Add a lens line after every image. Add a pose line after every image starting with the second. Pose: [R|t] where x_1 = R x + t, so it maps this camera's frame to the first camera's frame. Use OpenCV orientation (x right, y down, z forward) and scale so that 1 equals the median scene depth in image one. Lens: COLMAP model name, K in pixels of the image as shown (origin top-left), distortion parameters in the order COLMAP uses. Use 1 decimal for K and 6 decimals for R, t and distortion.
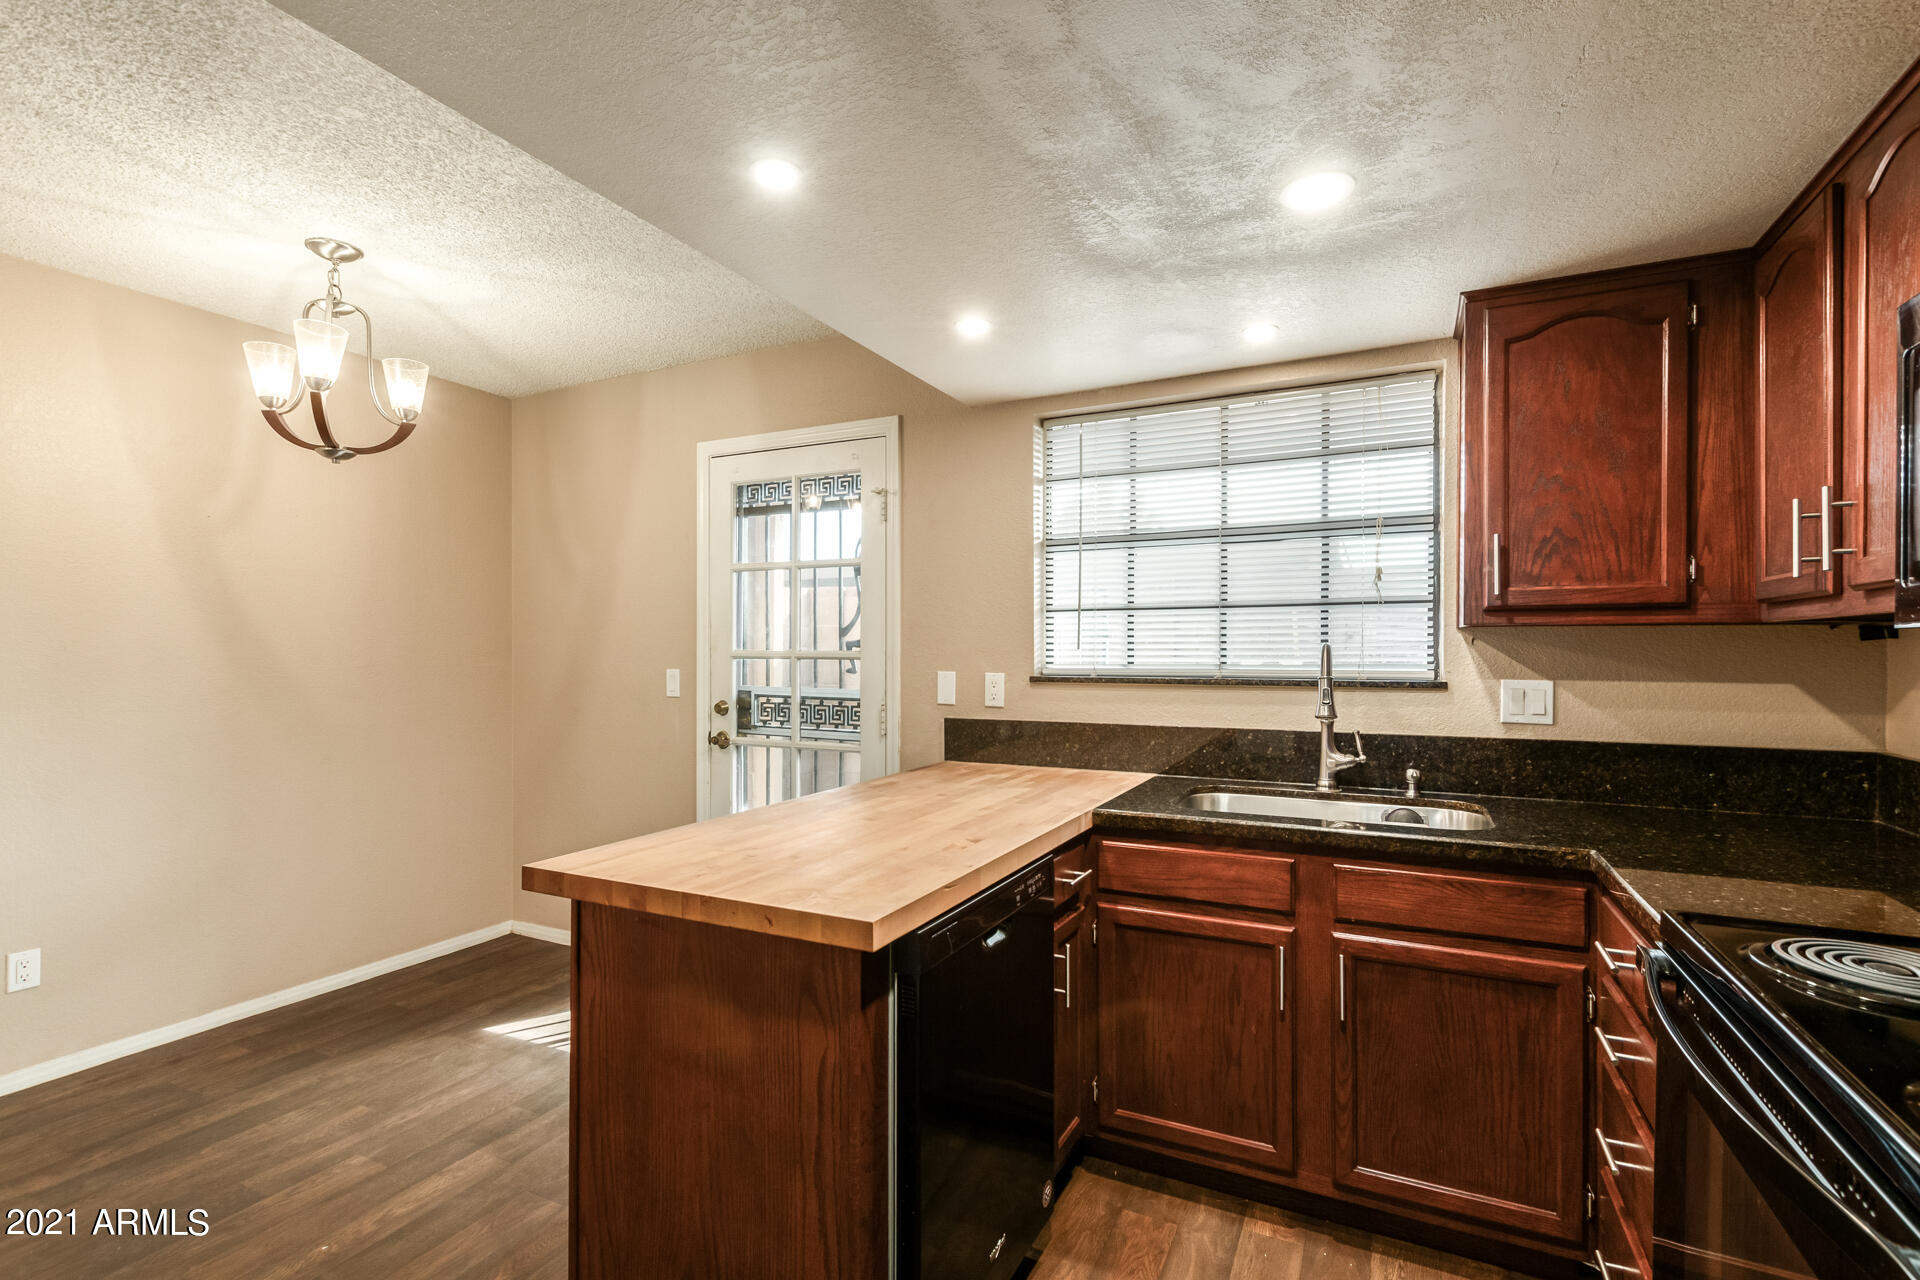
lens RADIAL K [[865.5, 0, 963.9], [0, 865.5, 656.8], [0, 0, 1]] dist [0.001396, -0.001577]
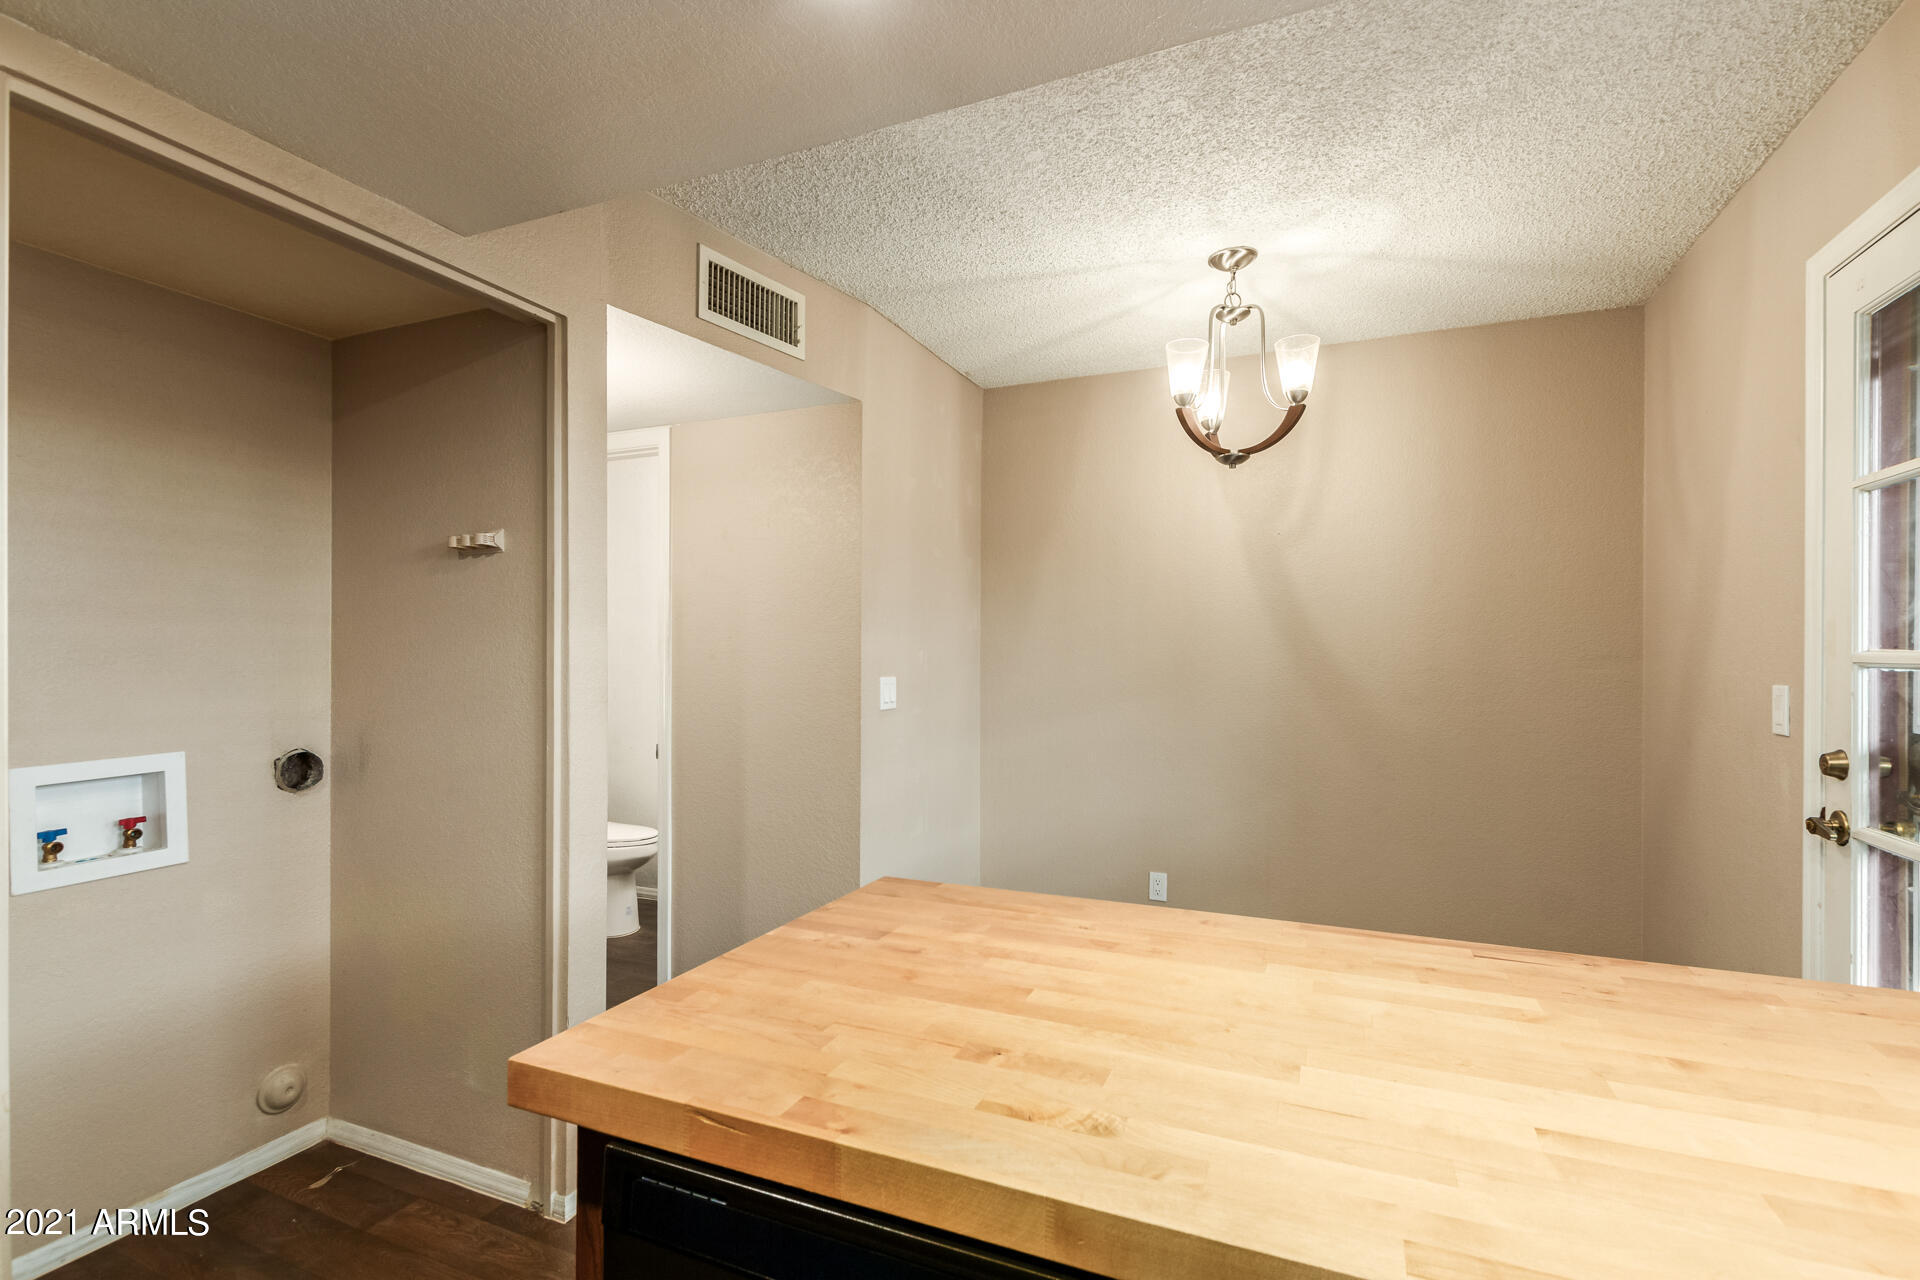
lens RADIAL K [[865.5, 0, 963.9], [0, 865.5, 656.8], [0, 0, 1]] dist [0.001396, -0.001577]
pose [[0.049935, 0.003306, -0.998747, 0.353450], [-0.006238, 0.999976, 0.002998, -0.004226], [0.998733, 0.006080, 0.049955, 0.819231]]
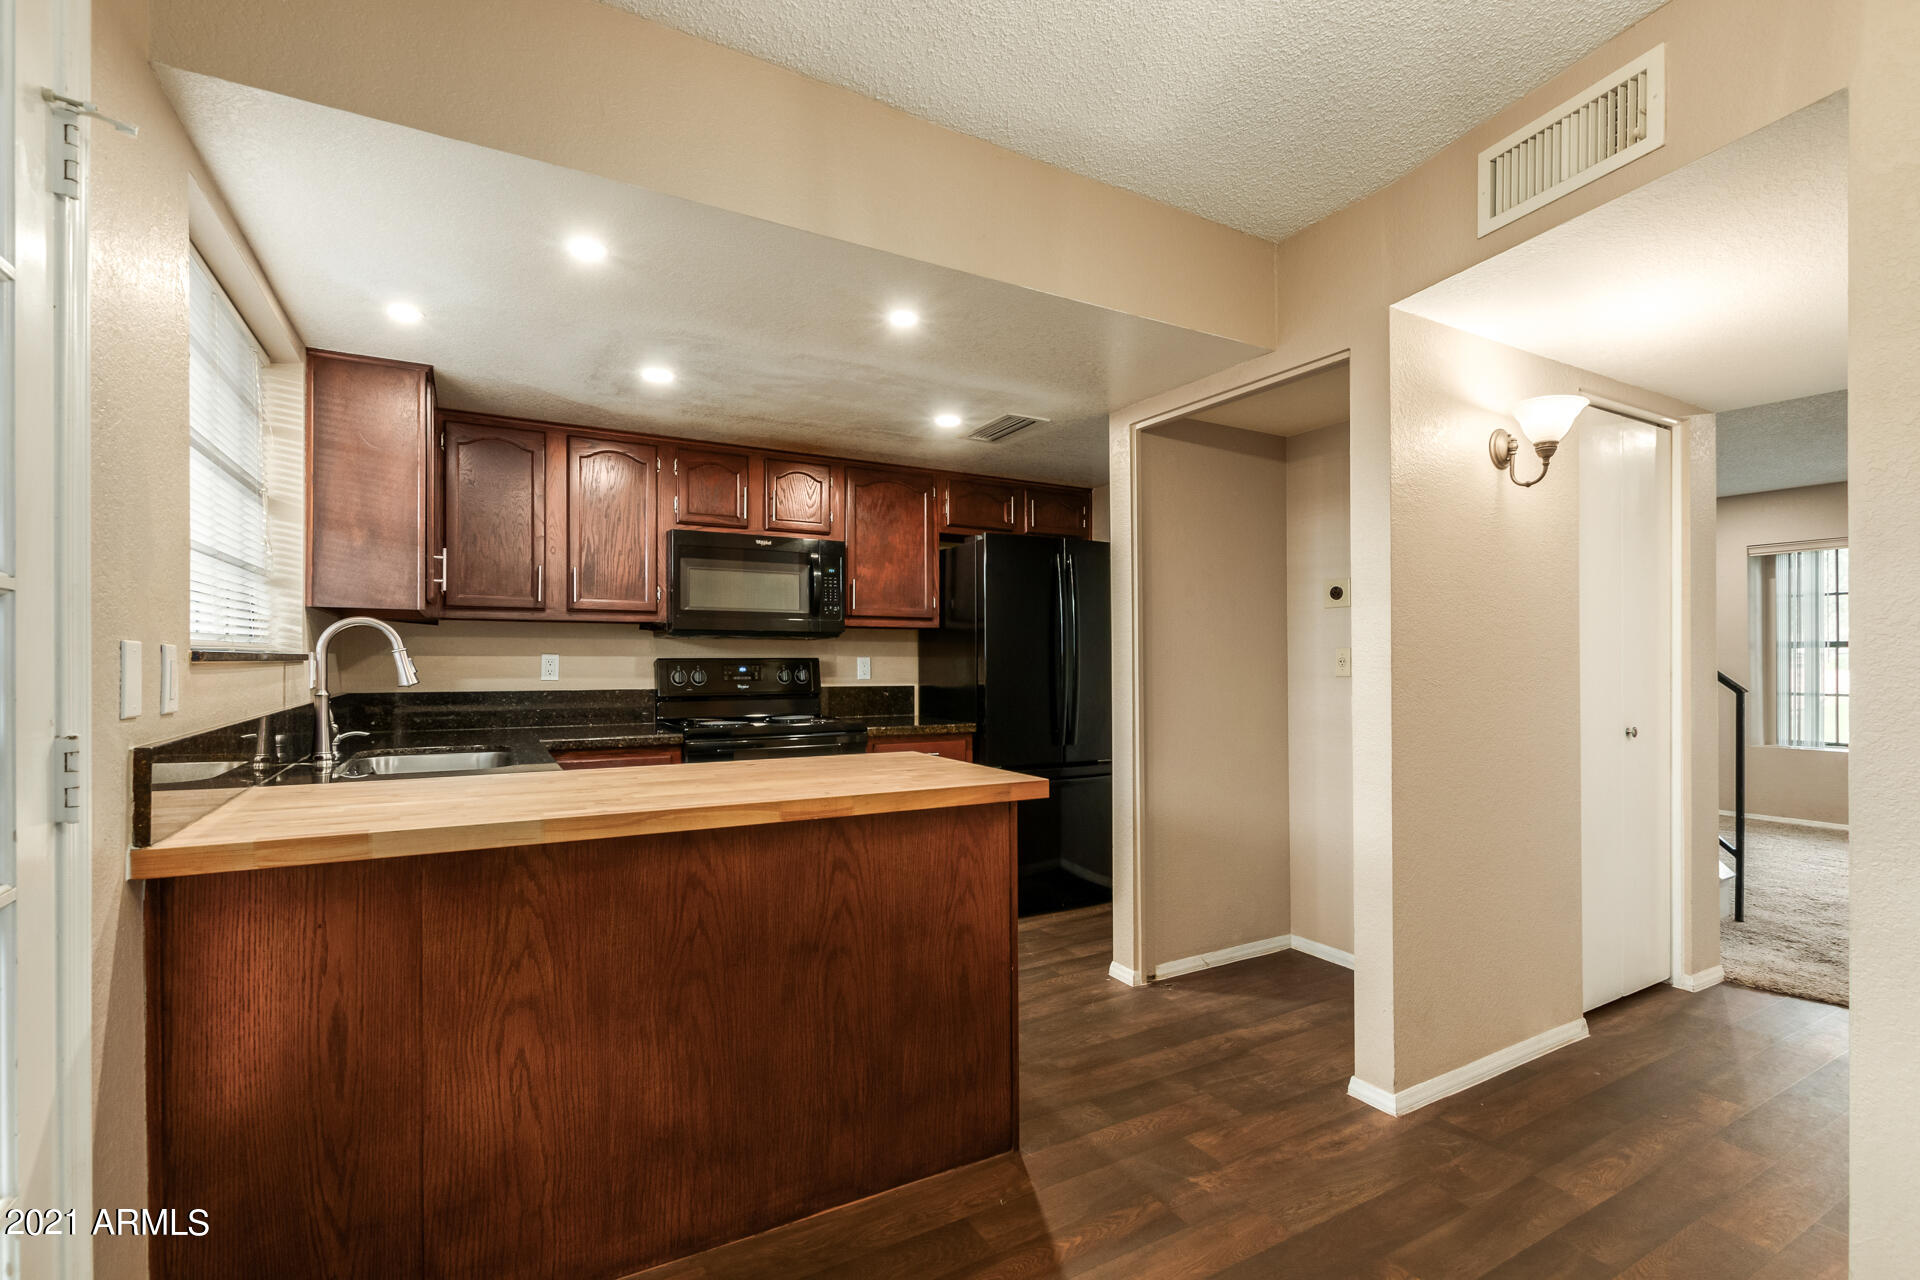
lens RADIAL K [[863.6, 0, 962.7], [0, 863.6, 650.8], [0, 0, 1]] dist [0.000038, -0.000469]
pose [[-0.825388, 0.004298, 0.564550, -0.912629], [0.002615, 0.999989, -0.003790, 0.036342], [-0.564560, -0.001652, -0.825390, 1.719049]]
